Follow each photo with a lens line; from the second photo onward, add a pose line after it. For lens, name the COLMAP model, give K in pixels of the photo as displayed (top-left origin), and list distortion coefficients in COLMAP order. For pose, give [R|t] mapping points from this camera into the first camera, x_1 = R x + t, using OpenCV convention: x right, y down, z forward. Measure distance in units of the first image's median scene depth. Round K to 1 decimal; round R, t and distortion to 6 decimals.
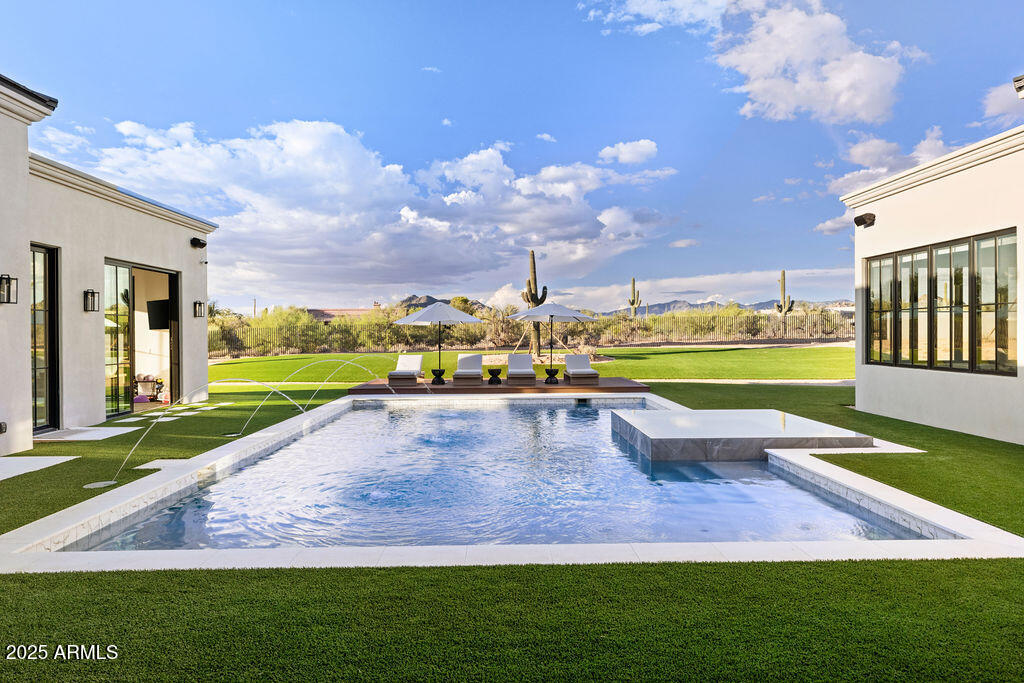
lens RADIAL K [[601.6, 0, 512.0], [0, 601.6, 341.5], [0, 0, 1]] dist [-0.021414, 0.000669]
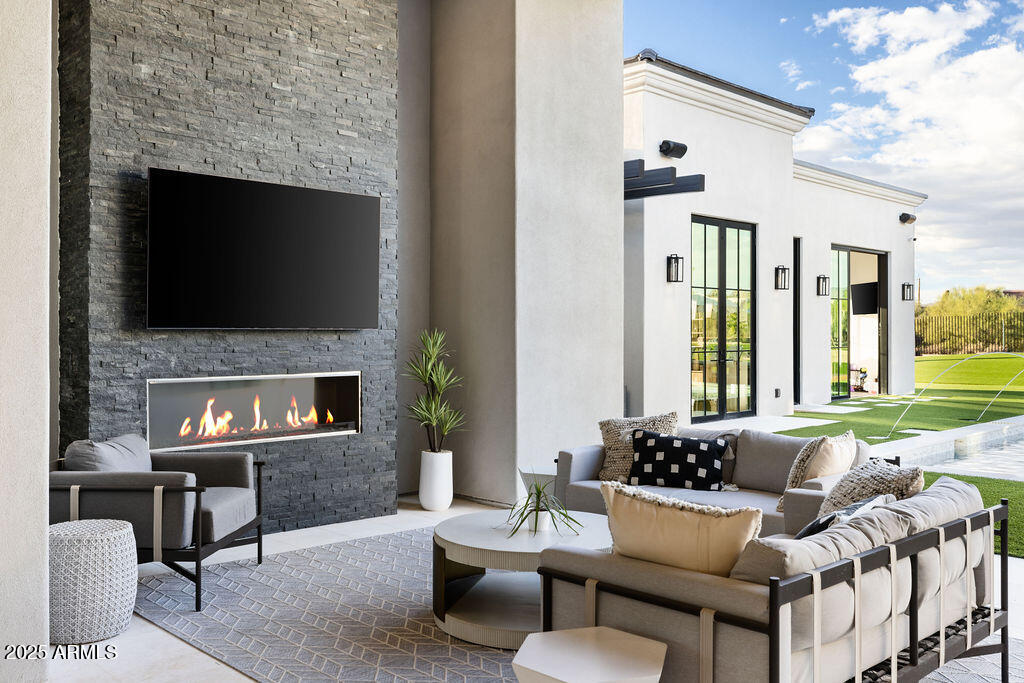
lens RADIAL K [[889.8, 0, 512.0], [0, 889.8, 327.1], [0, 0, 1]] dist [0.009606, 0.004230]
pose [[0.680305, 0.002912, -0.732923, 0.031864], [-0.014636, 0.999847, -0.009612, 0.012015], [0.732783, 0.017266, 0.680243, -0.202642]]
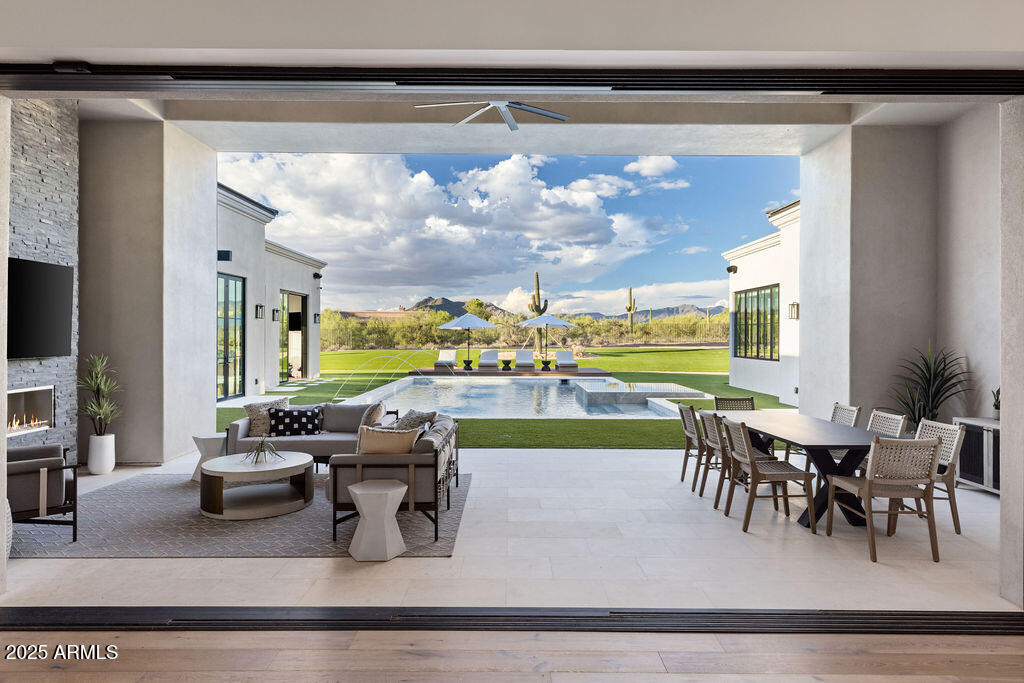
lens RADIAL K [[590.0, 0, 512.0], [0, 590.0, 341.5], [0, 0, 1]] dist [0.002449, 0.000300]
pose [[0.999713, 0.010772, -0.021412, 0.010284], [-0.010823, 0.999939, -0.002248, 0.002569], [0.021386, 0.002479, 0.999768, -0.308195]]
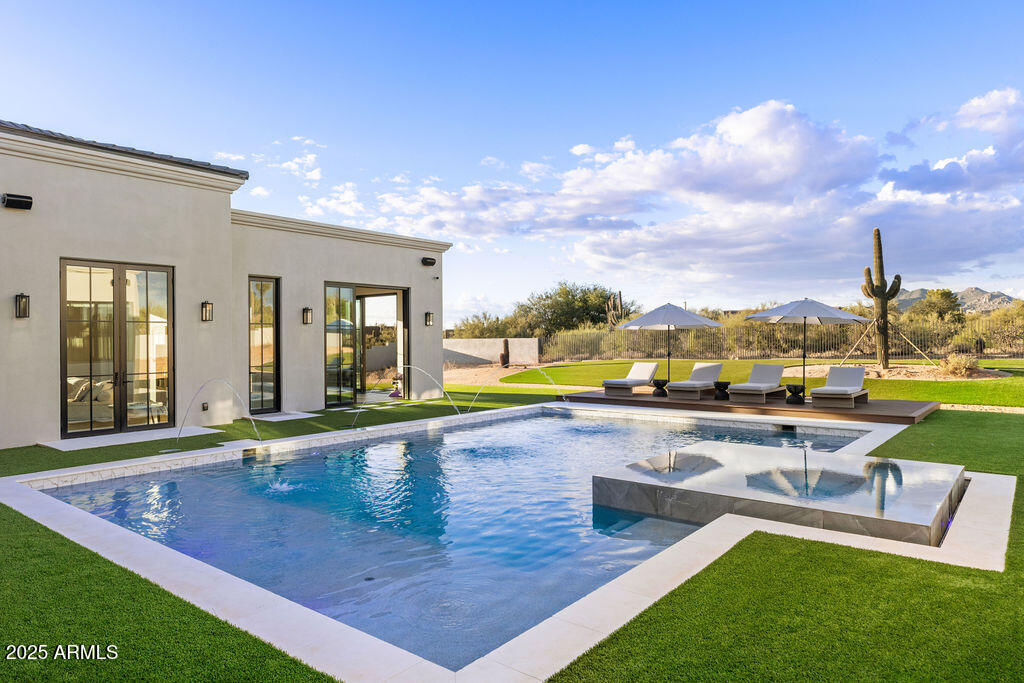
lens RADIAL K [[646.7, 0, 512.0], [0, 646.7, 341.5], [0, 0, 1]] dist [0.006286, 0.000966]
pose [[0.760319, 0.002043, -0.649547, 0.241025], [-0.005949, 0.999975, -0.003818, -0.003754], [0.649523, 0.006767, 0.760312, 0.090114]]
